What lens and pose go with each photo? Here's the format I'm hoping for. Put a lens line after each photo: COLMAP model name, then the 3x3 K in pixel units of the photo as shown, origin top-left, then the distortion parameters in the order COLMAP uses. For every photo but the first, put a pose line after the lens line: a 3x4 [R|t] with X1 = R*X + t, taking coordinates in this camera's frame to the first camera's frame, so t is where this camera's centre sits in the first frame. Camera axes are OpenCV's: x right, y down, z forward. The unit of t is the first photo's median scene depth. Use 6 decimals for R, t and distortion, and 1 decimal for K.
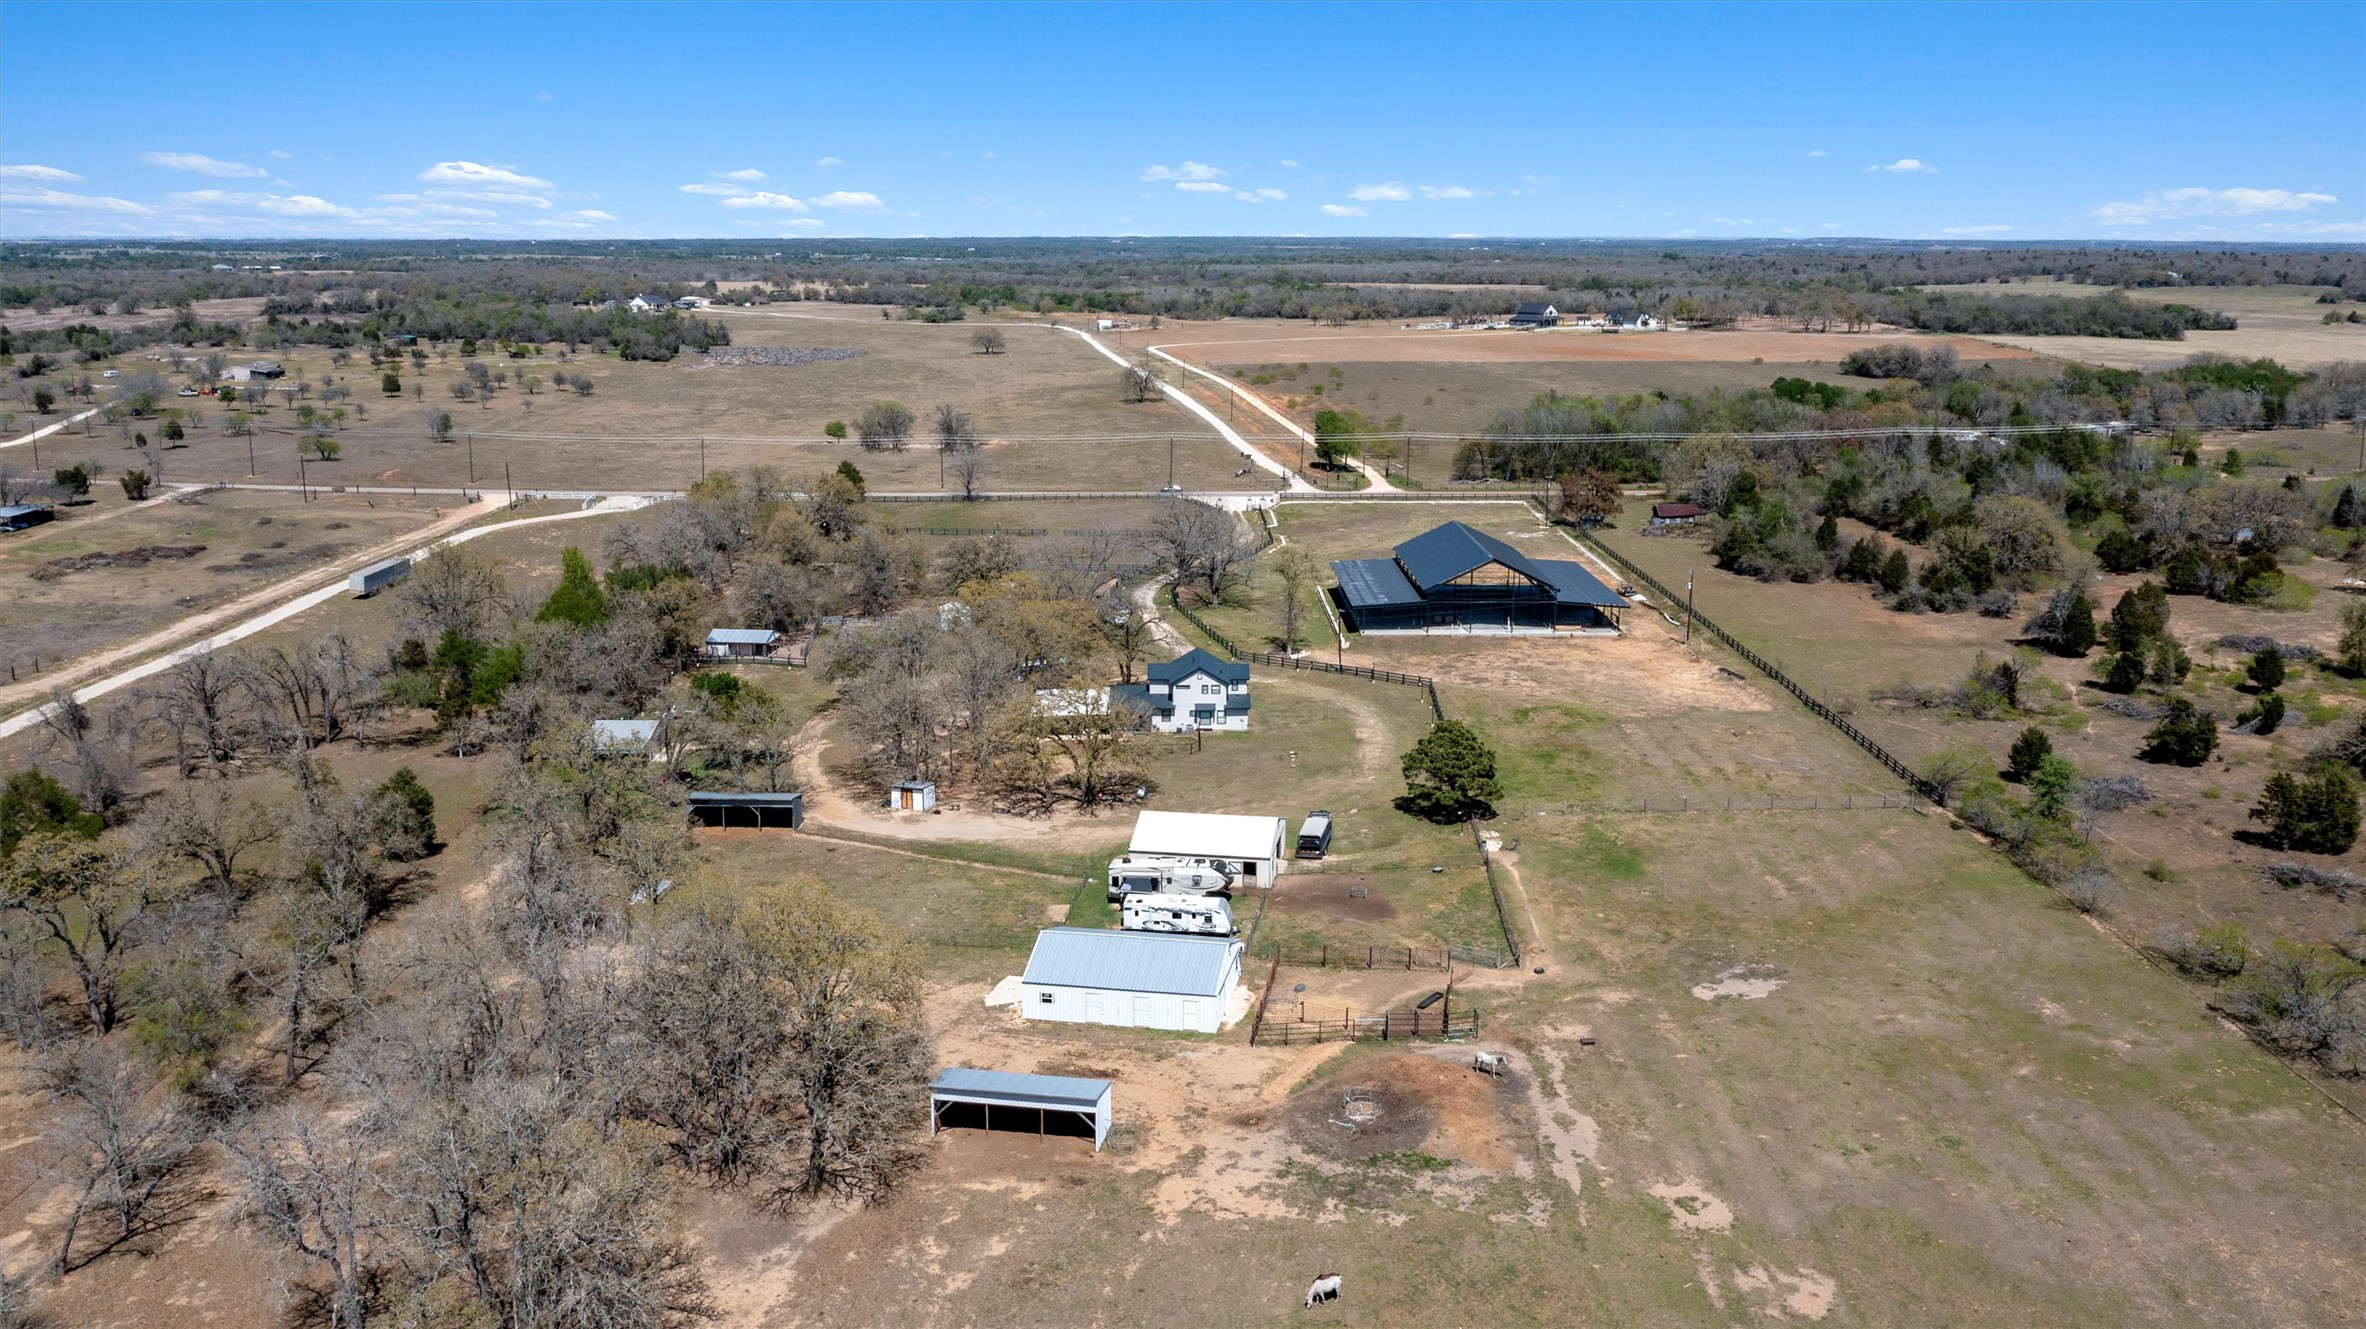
lens RADIAL K [[1913.7, 0, 1181.1], [0, 1913.7, 618.8], [0, 0, 1]] dist [-0.023053, 0.007732]
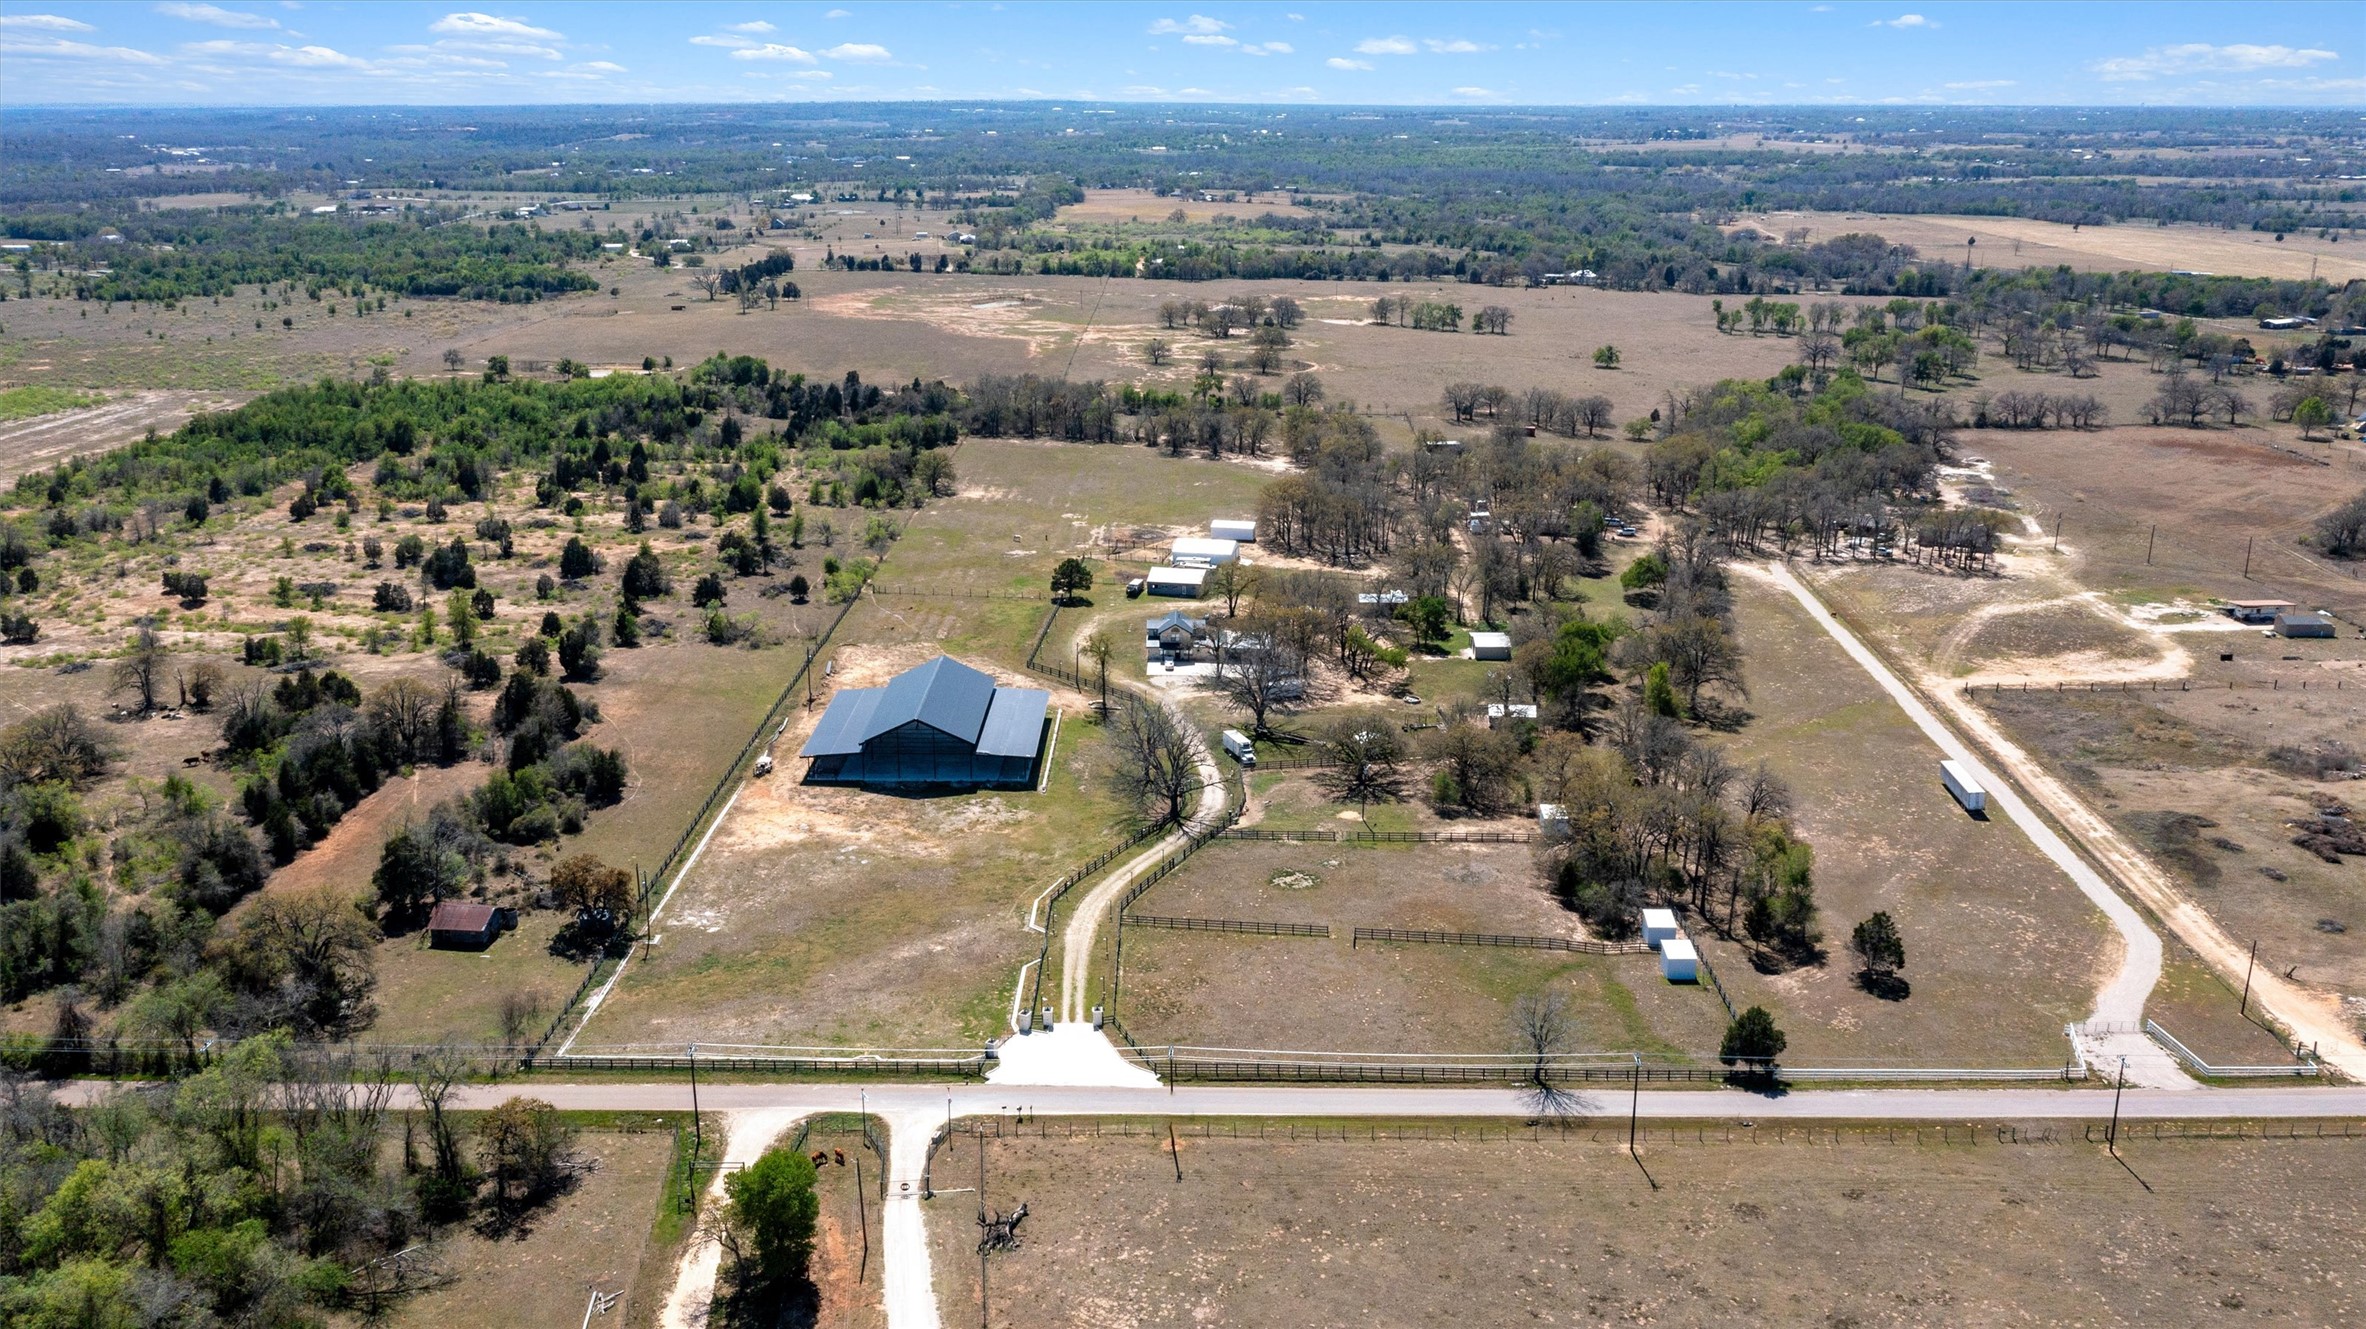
lens RADIAL K [[1913.7, 0, 1181.1], [0, 1913.7, 618.8], [0, 0, 1]] dist [-0.023053, 0.007732]
pose [[-0.999809, -0.007791, 0.017911, -0.020371], [0.001238, 0.889864, 0.456224, -0.568956], [-0.019493, 0.456159, -0.889685, 1.879755]]
